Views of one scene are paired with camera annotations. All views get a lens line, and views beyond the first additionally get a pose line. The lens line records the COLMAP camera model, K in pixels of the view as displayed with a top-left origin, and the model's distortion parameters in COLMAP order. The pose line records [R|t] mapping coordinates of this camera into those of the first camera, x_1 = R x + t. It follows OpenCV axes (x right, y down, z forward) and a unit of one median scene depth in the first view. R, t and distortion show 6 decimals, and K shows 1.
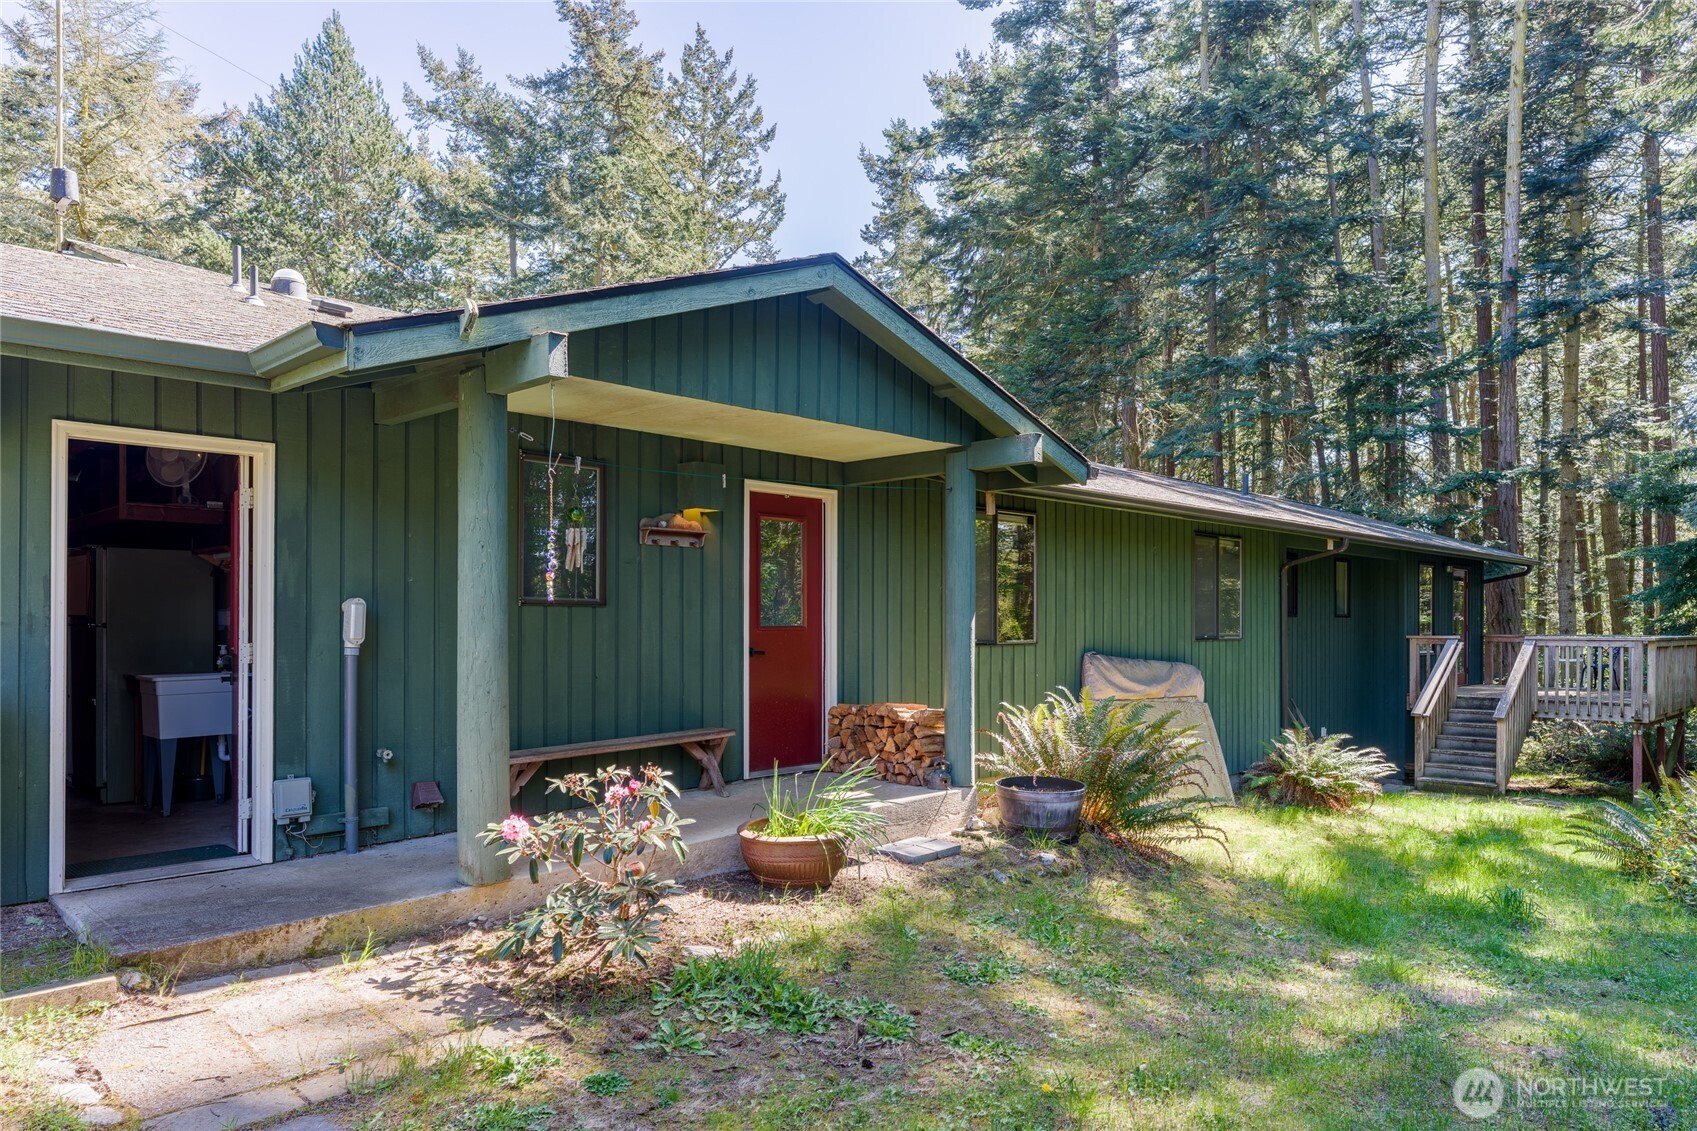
lens RADIAL K [[1109.1, 0, 849.4], [0, 1109.1, 617.3], [0, 0, 1]] dist [0.000524, 0.001692]
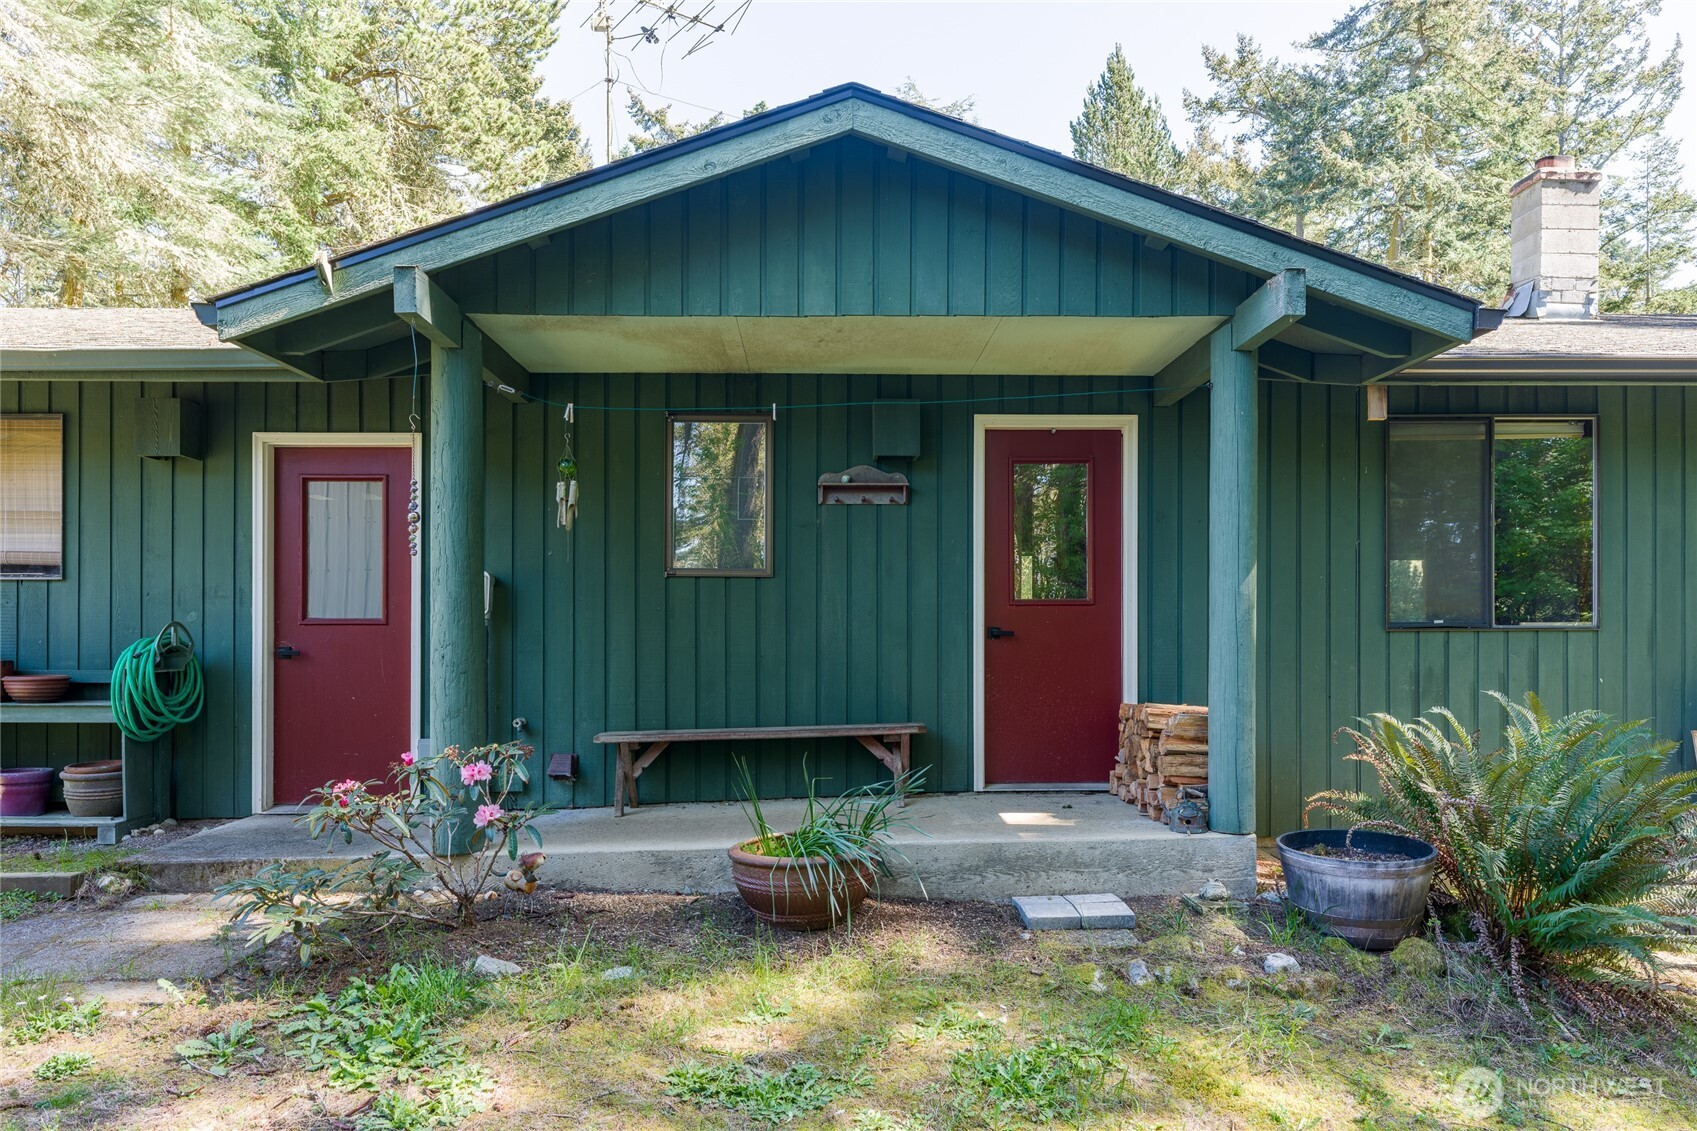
lens RADIAL K [[1109.1, 0, 849.1], [0, 1109.1, 634.9], [0, 0, 1]] dist [0.000524, 0.001692]
pose [[0.713076, -0.003052, -0.701080, 0.084631], [0.004878, 0.999988, 0.000608, 0.006896], [0.701070, -0.003854, 0.713082, 0.078031]]
